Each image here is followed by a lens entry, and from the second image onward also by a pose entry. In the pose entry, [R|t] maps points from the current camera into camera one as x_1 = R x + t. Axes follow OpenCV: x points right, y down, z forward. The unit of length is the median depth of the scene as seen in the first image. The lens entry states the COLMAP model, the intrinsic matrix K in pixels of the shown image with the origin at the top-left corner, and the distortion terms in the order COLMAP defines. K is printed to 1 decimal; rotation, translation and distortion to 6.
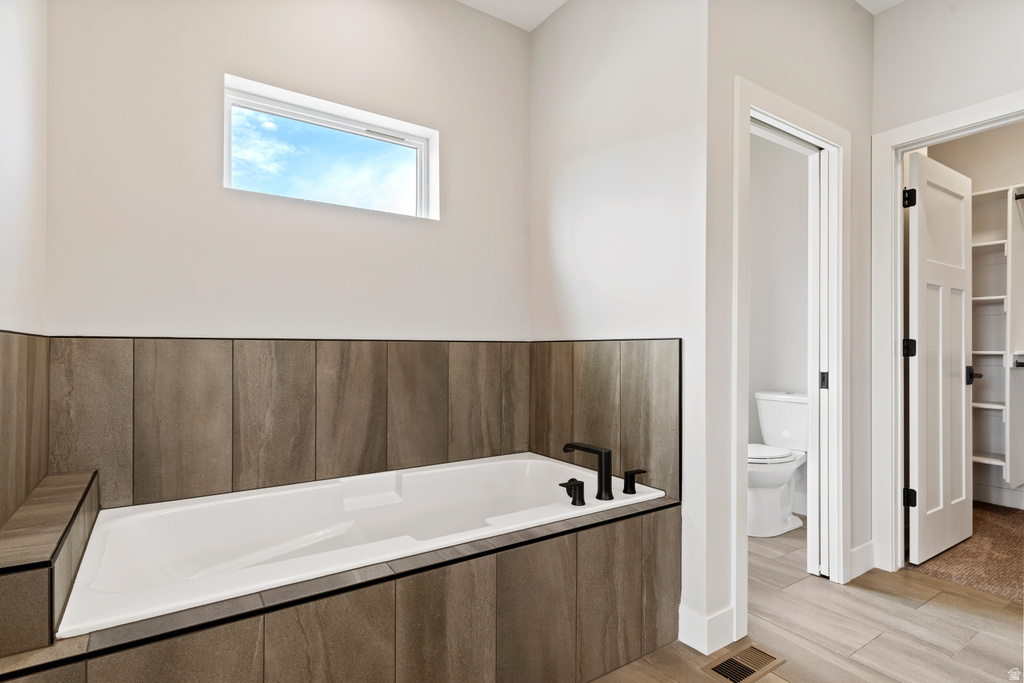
lens RADIAL K [[516.2, 0, 506.6], [0, 516.2, 347.3], [0, 0, 1]] dist [0.006883, -0.002445]
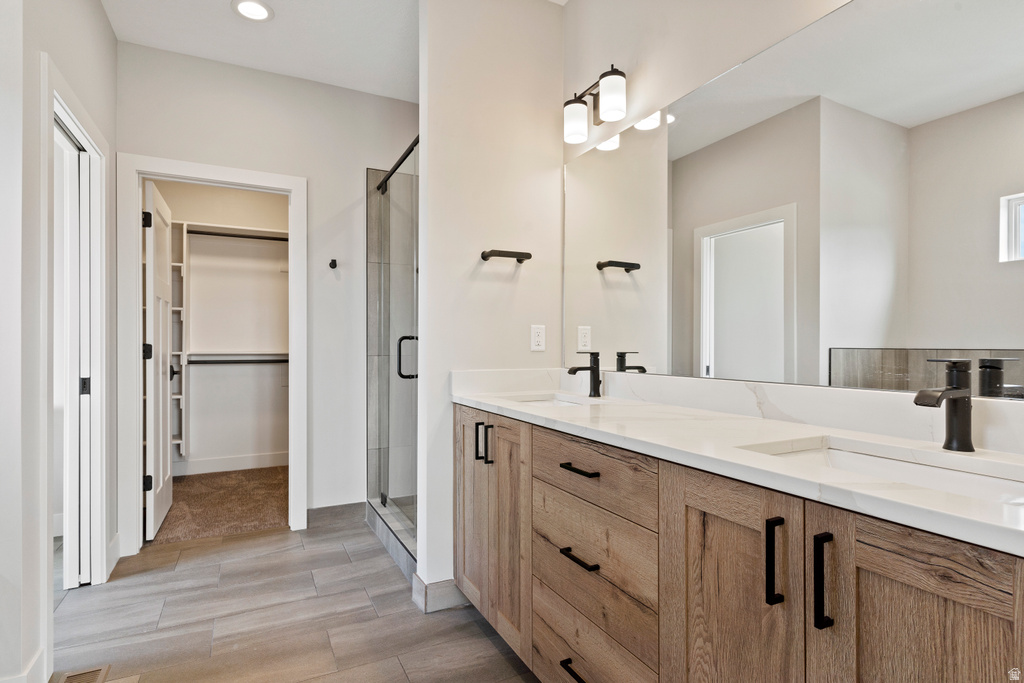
lens RADIAL K [[516.2, 0, 510.8], [0, 516.2, 345.2], [0, 0, 1]] dist [0.006883, -0.002445]
pose [[0.127507, -0.001127, 0.991837, -0.263972], [-0.001005, 0.999999, 0.001265, -0.016242], [-0.991837, -0.001158, 0.127506, 0.067951]]
